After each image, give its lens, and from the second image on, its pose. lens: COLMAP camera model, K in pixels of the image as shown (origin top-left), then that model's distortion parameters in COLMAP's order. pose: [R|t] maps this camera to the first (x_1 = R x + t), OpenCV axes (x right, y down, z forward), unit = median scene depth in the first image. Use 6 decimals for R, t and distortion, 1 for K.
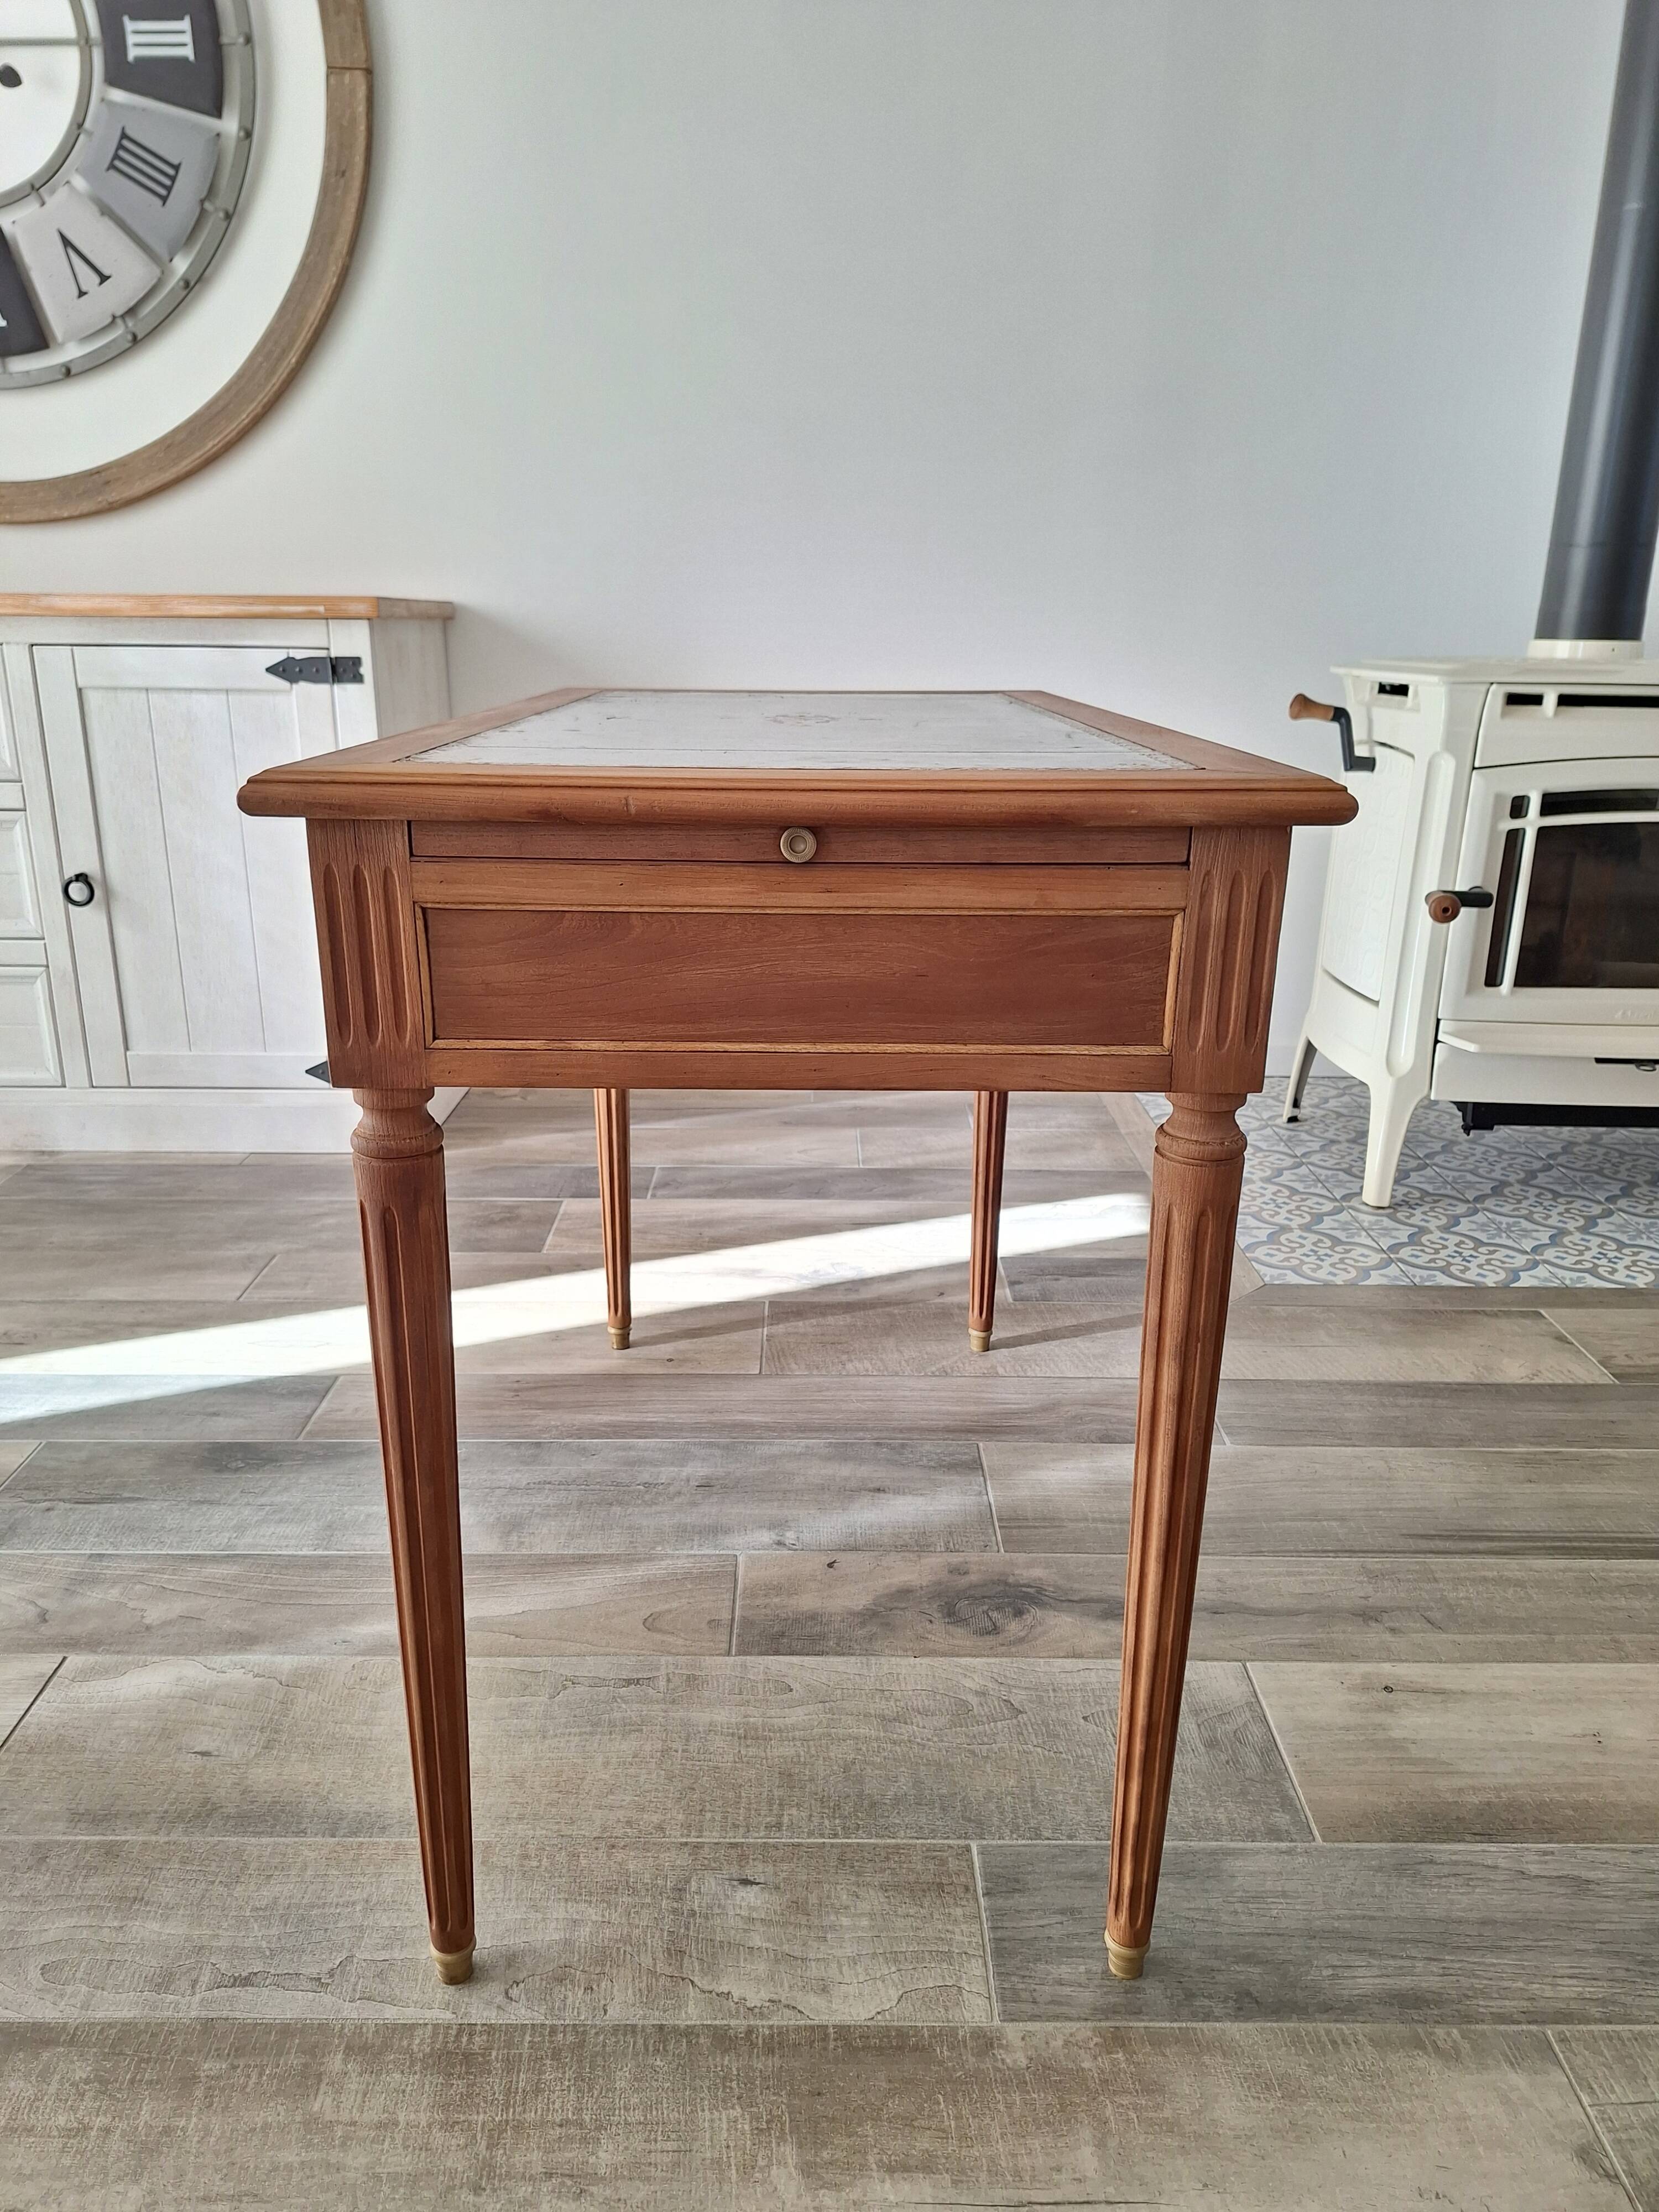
lens RADIAL K [[1543.8, 0, 817.3], [0, 1543.8, 1109.8], [0, 0, 1]] dist [0.041300, -0.033362]
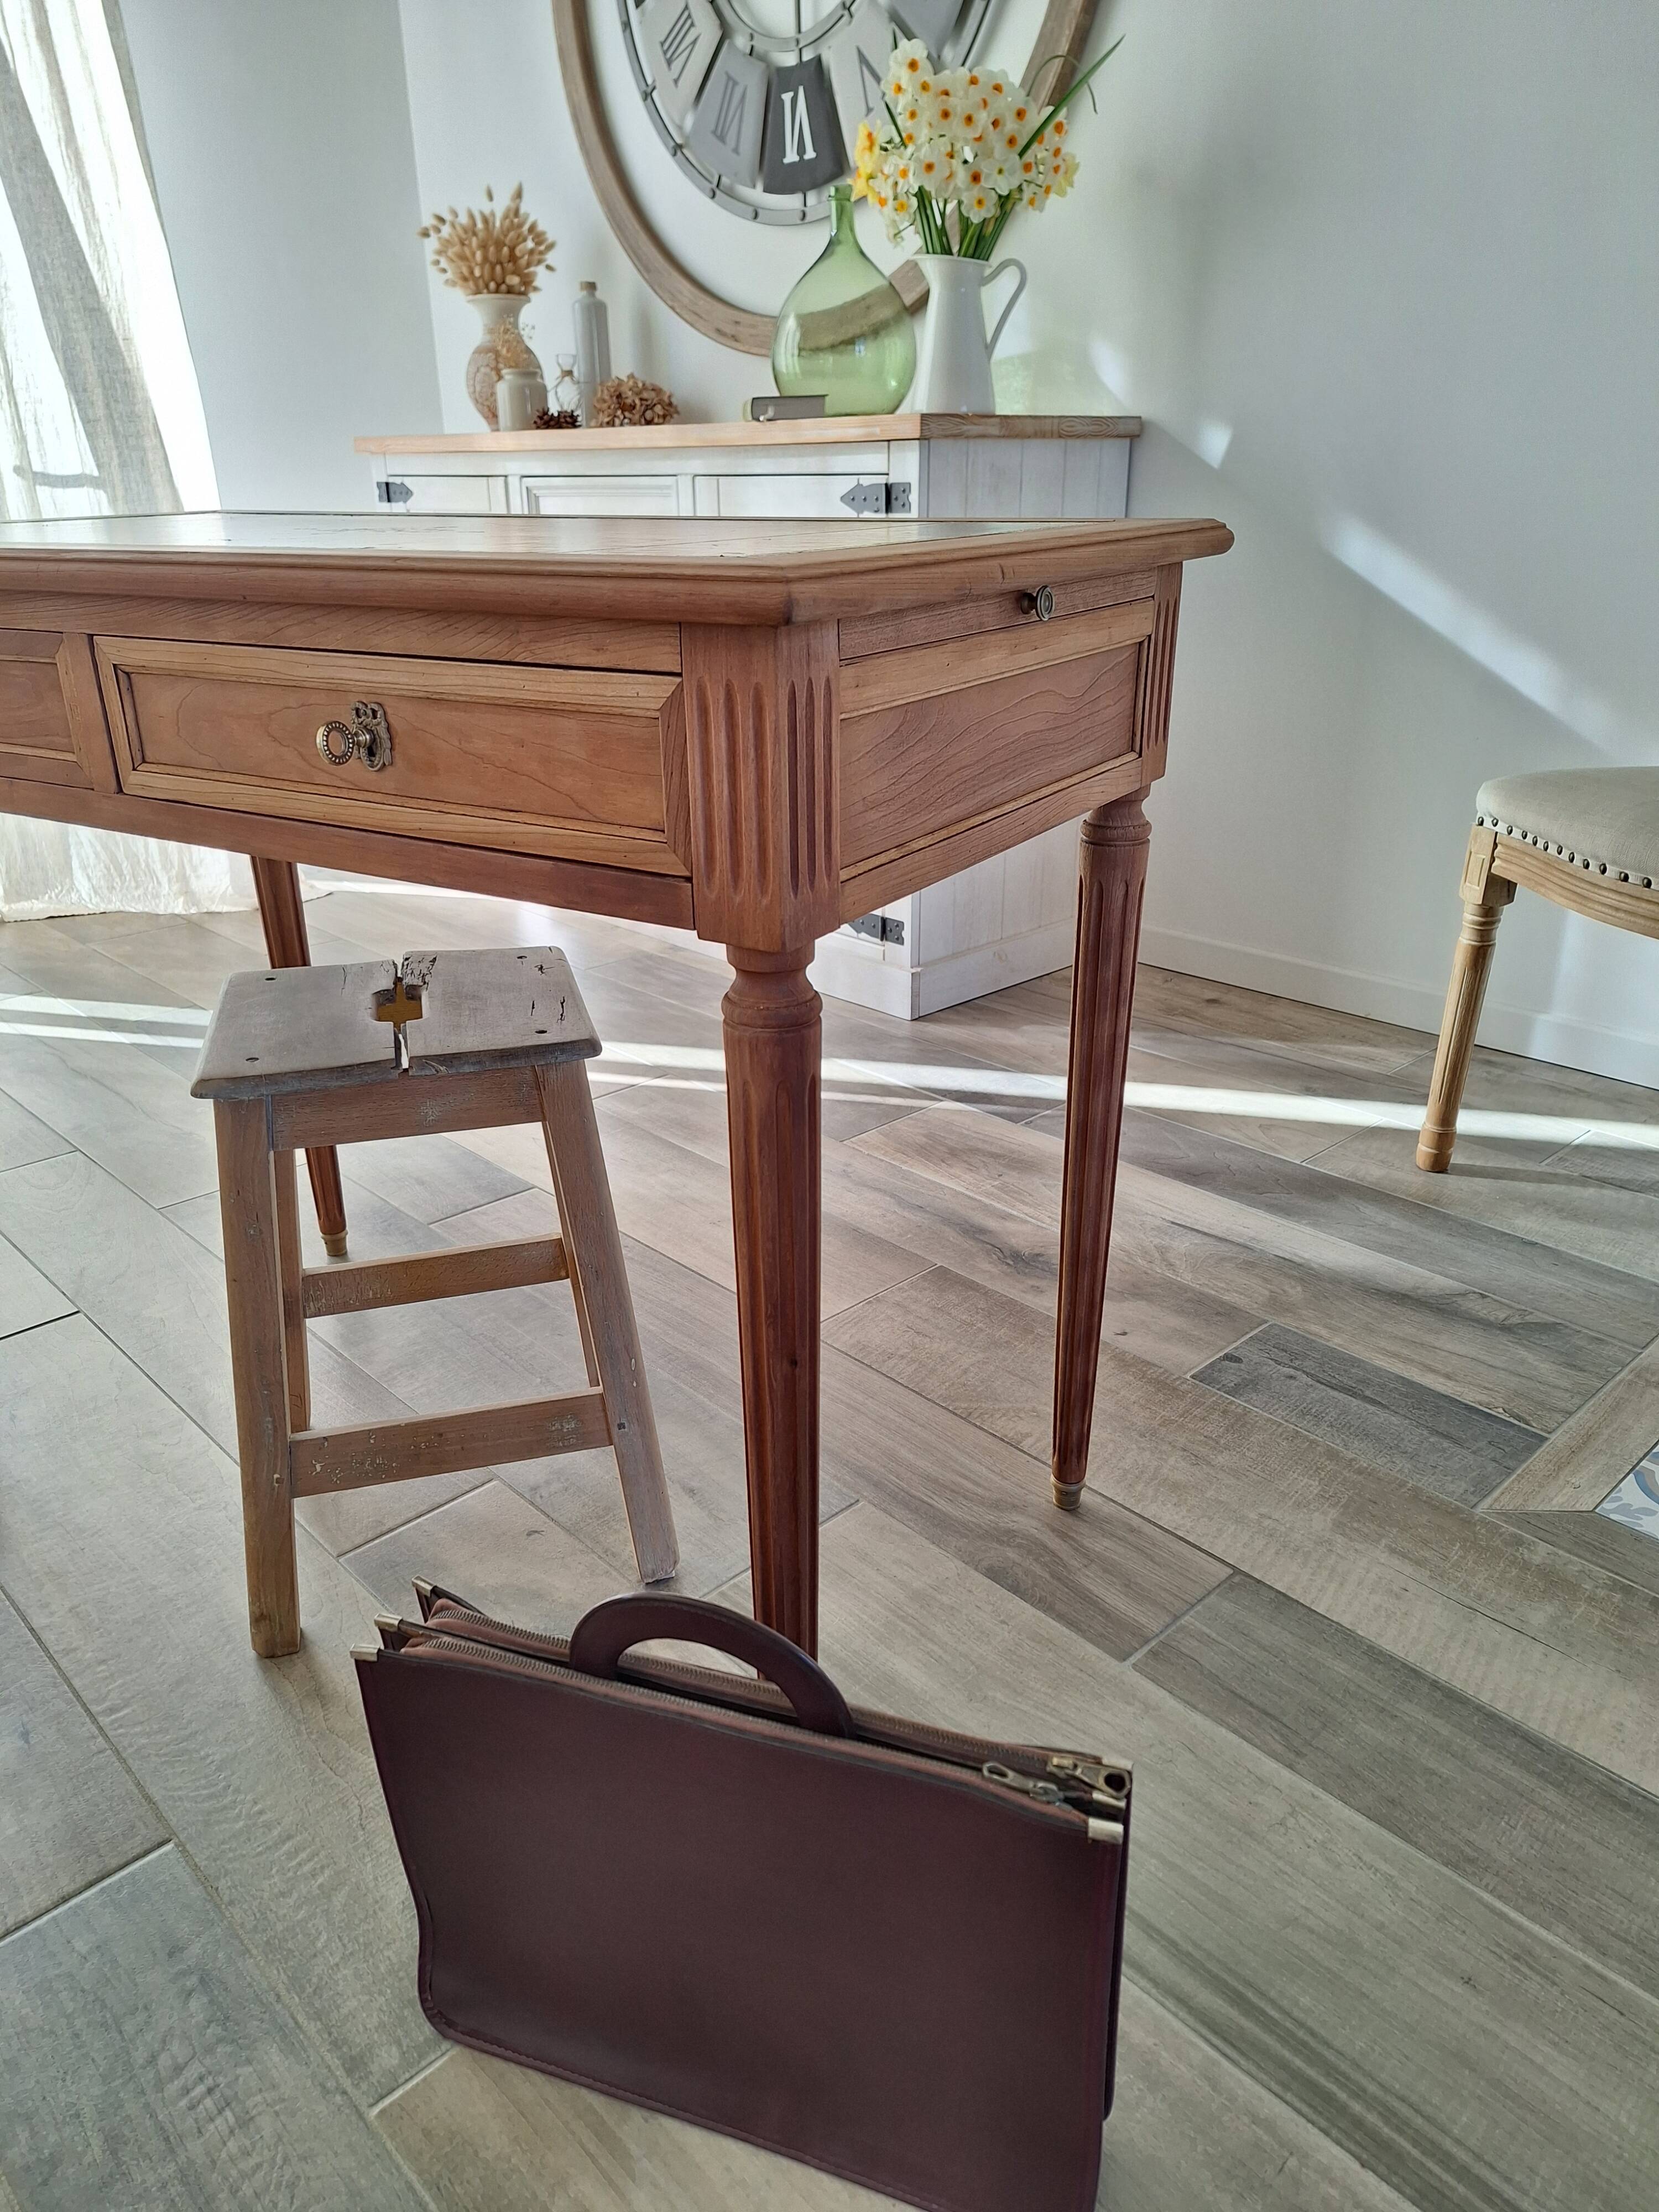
lens RADIAL K [[1531.9, 0, 823.0], [0, 1531.9, 1133.1], [0, 0, 1]] dist [0.079794, -0.091215]
pose [[0.684388, 0.273908, -0.675712, 0.716787], [-0.203189, 0.961689, 0.184034, -0.133015], [0.700233, 0.011347, 0.713824, 0.526221]]
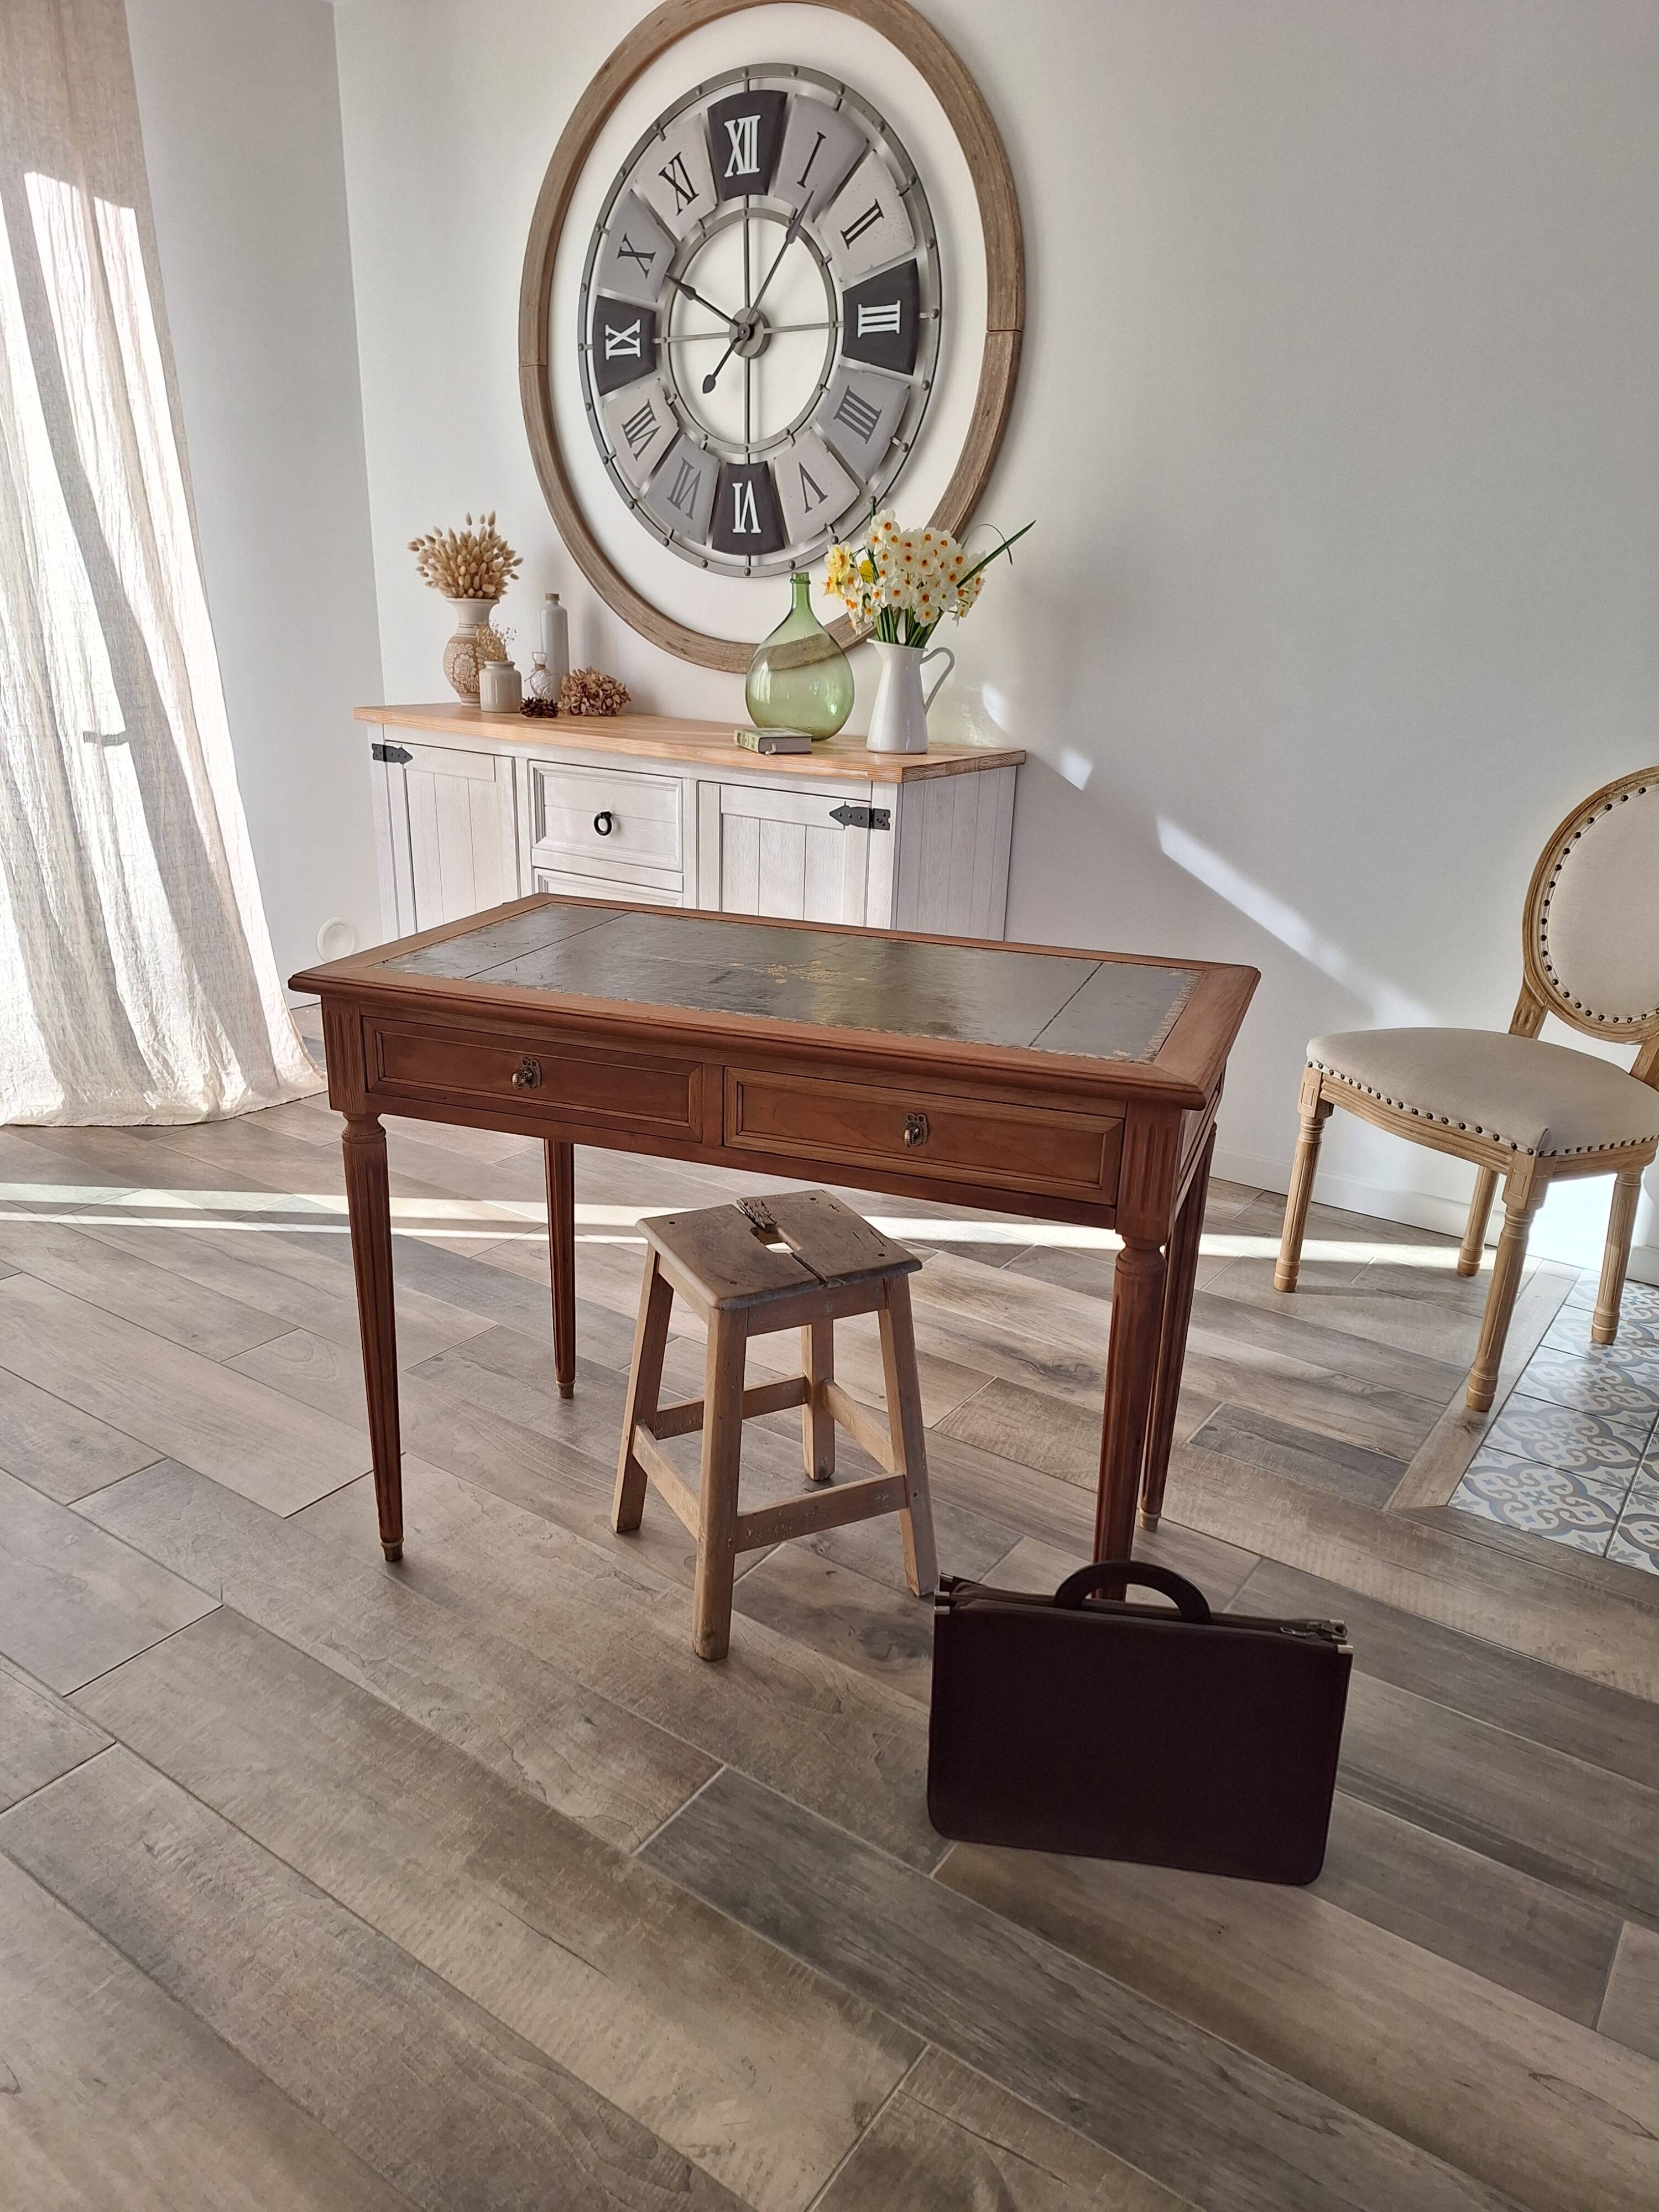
lens RADIAL K [[1524.7, 0, 827.2], [0, 1524.7, 1122.5], [0, 0, 1]] dist [0.086325, -0.093504]
pose [[0.818670, 0.204494, -0.536621, 0.710654], [-0.194001, 0.977996, 0.076725, -0.215103], [0.540503, 0.041293, 0.840328, -0.169319]]
